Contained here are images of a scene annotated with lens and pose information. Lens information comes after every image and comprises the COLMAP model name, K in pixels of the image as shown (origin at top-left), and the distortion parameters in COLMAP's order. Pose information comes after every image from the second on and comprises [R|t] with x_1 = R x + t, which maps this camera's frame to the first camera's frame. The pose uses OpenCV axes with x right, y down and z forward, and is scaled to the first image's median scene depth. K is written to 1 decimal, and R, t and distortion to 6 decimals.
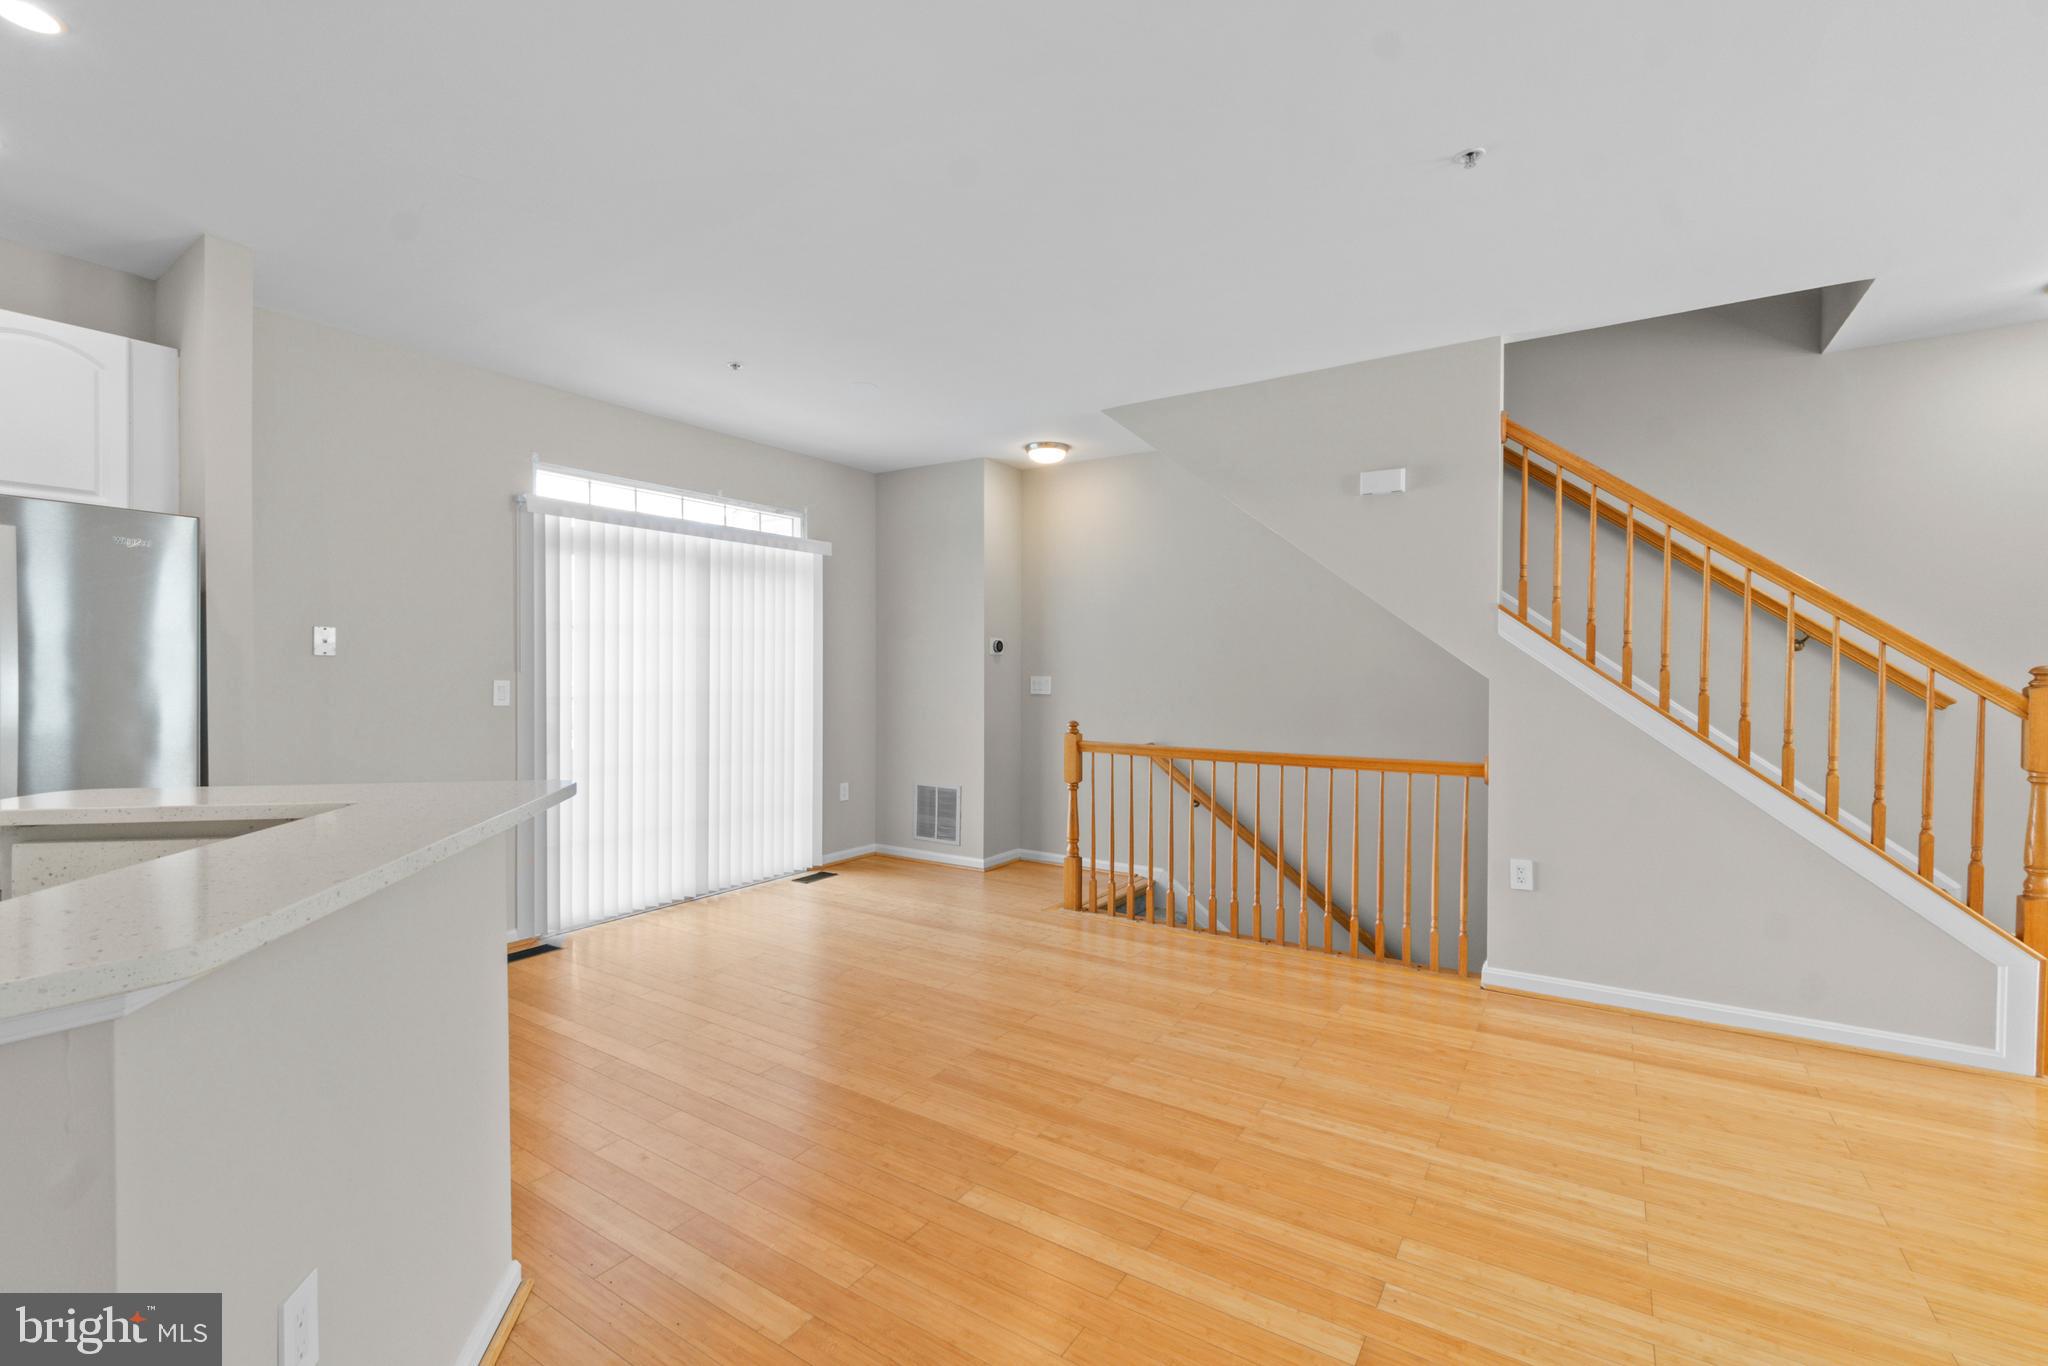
lens RADIAL K [[892.3, 0, 1009.2], [0, 892.3, 685.1], [0, 0, 1]] dist [-0.009686, 0.002752]
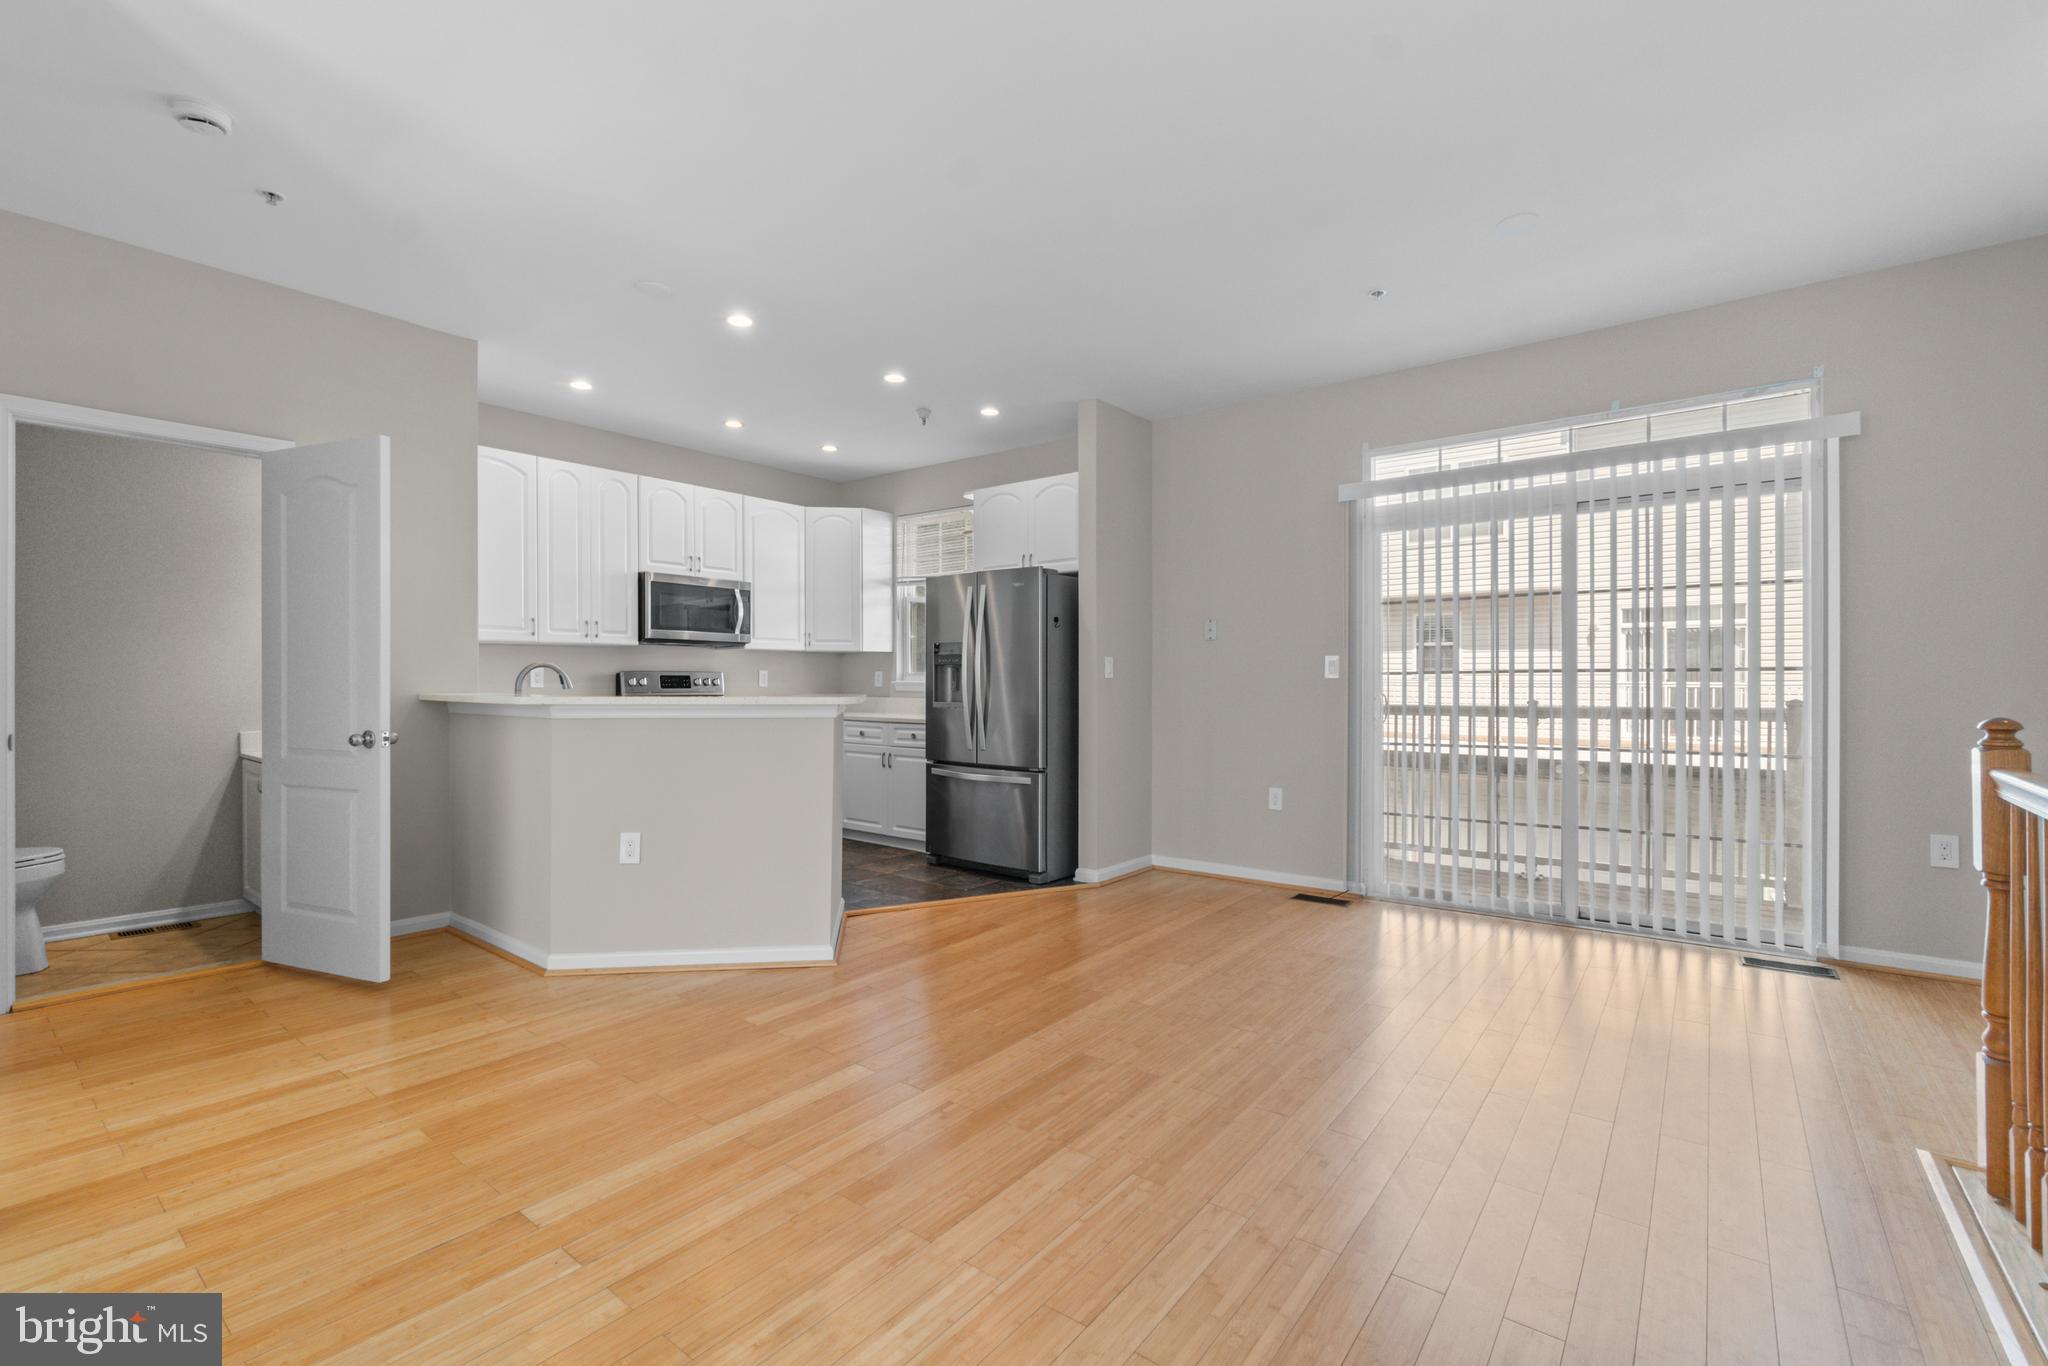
lens RADIAL K [[892.3, 0, 1014.1], [0, 892.3, 676.8], [0, 0, 1]] dist [-0.009686, 0.002752]
pose [[-0.075343, -0.007685, -0.997128, 0.595248], [-0.012761, 0.999896, -0.006742, 0.035608], [0.997076, 0.012216, -0.075433, 0.689603]]
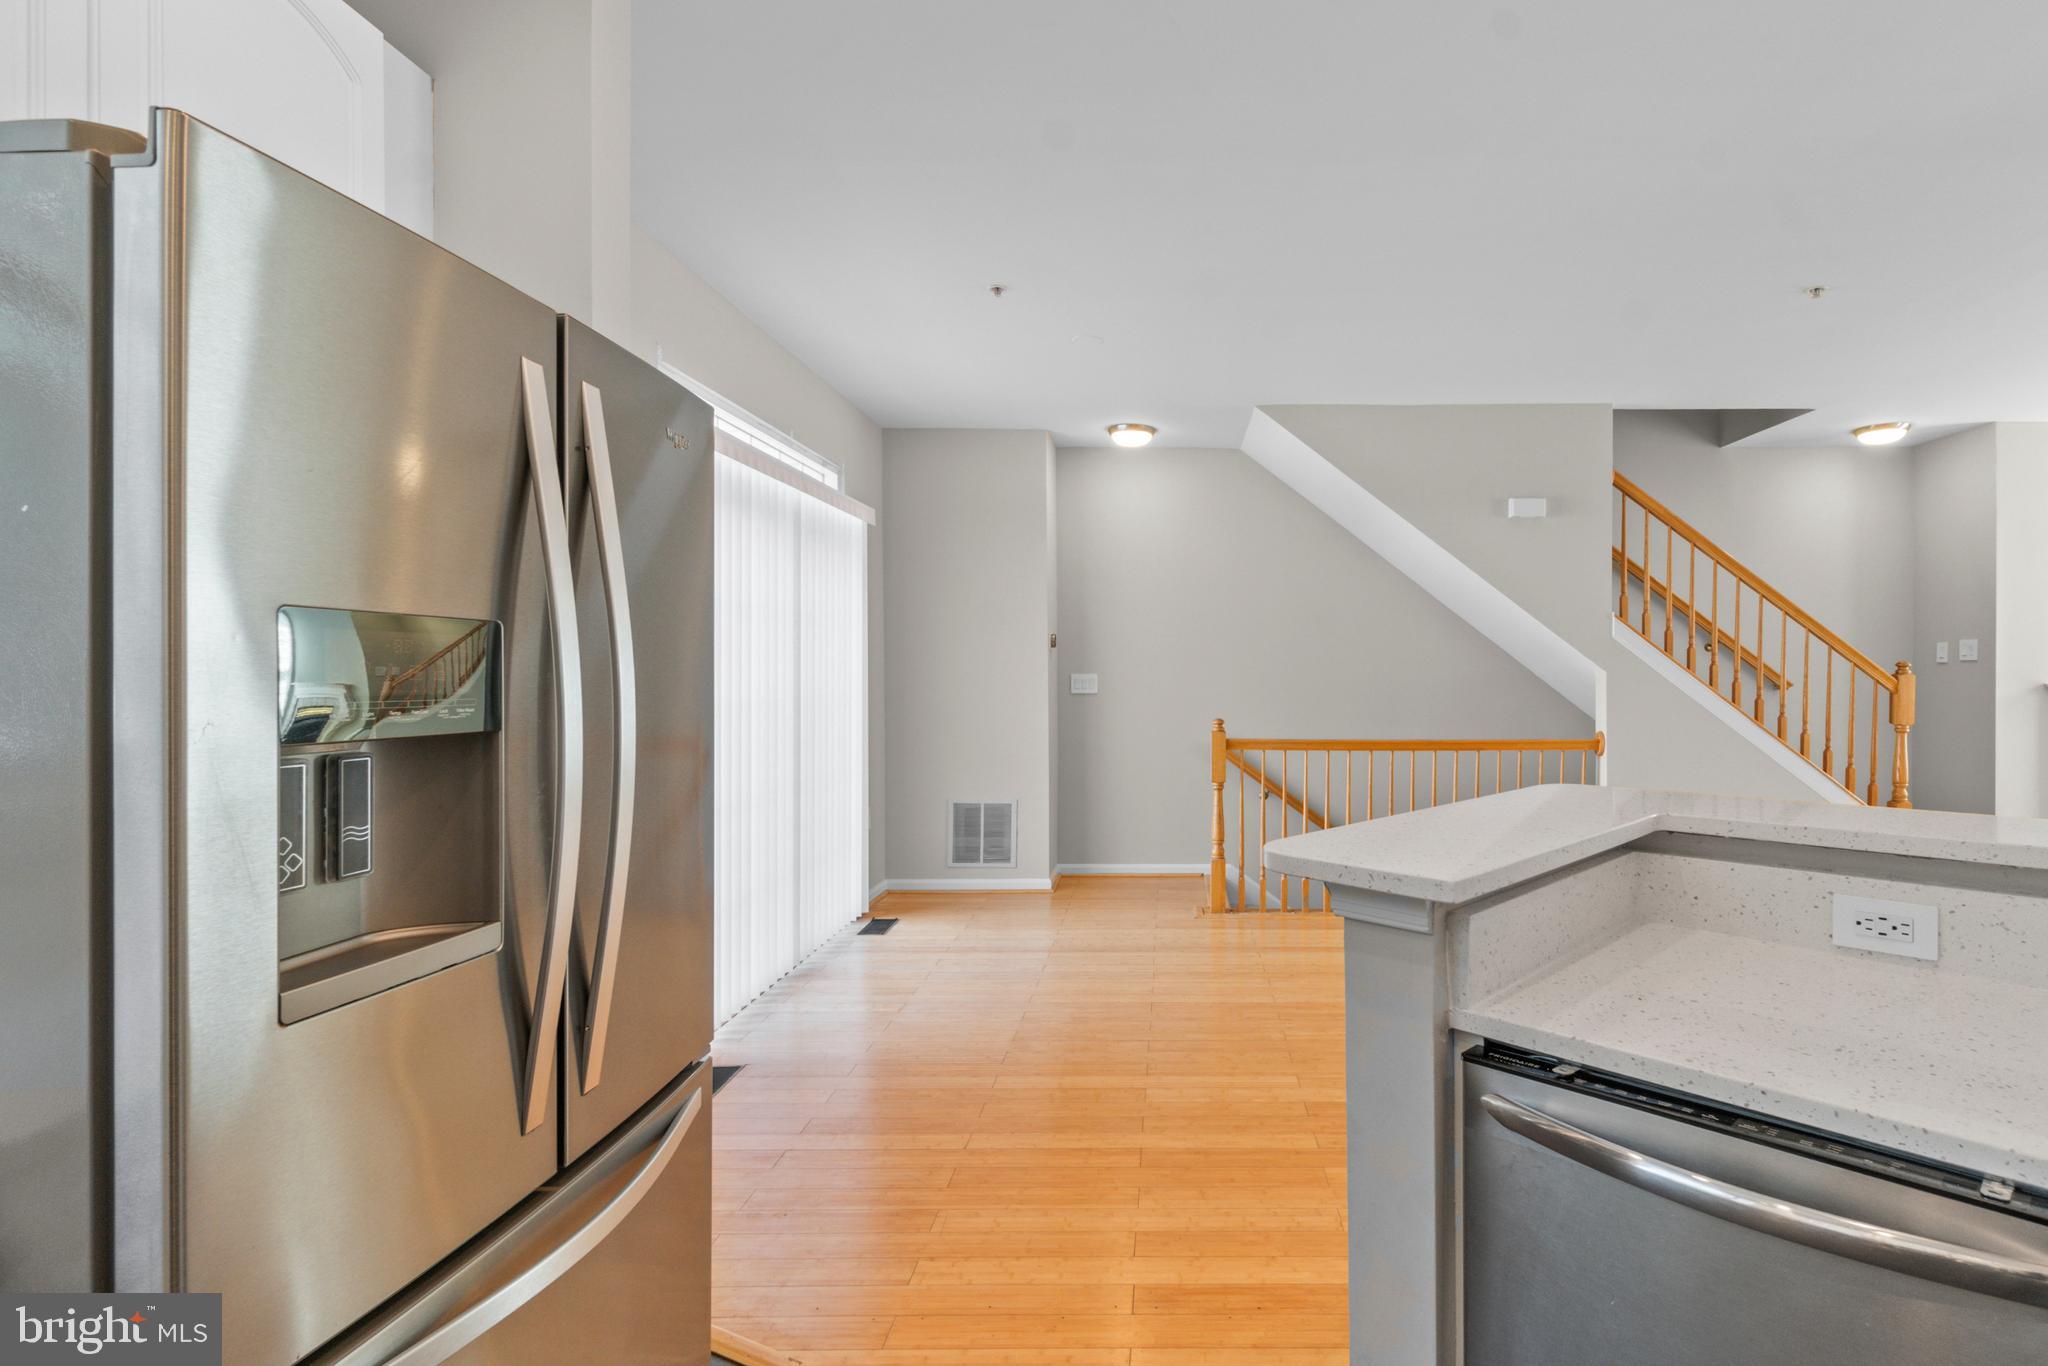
lens RADIAL K [[962.0, 0, 1178.8], [0, 962.0, 679.4], [0, 0, 1]] dist [-0.001687, -0.001149]
pose [[0.826677, -0.010028, 0.562587, -0.649012], [0.013282, 0.999910, -0.001694, -0.000765], [-0.562520, 0.008873, 0.826736, 0.187366]]
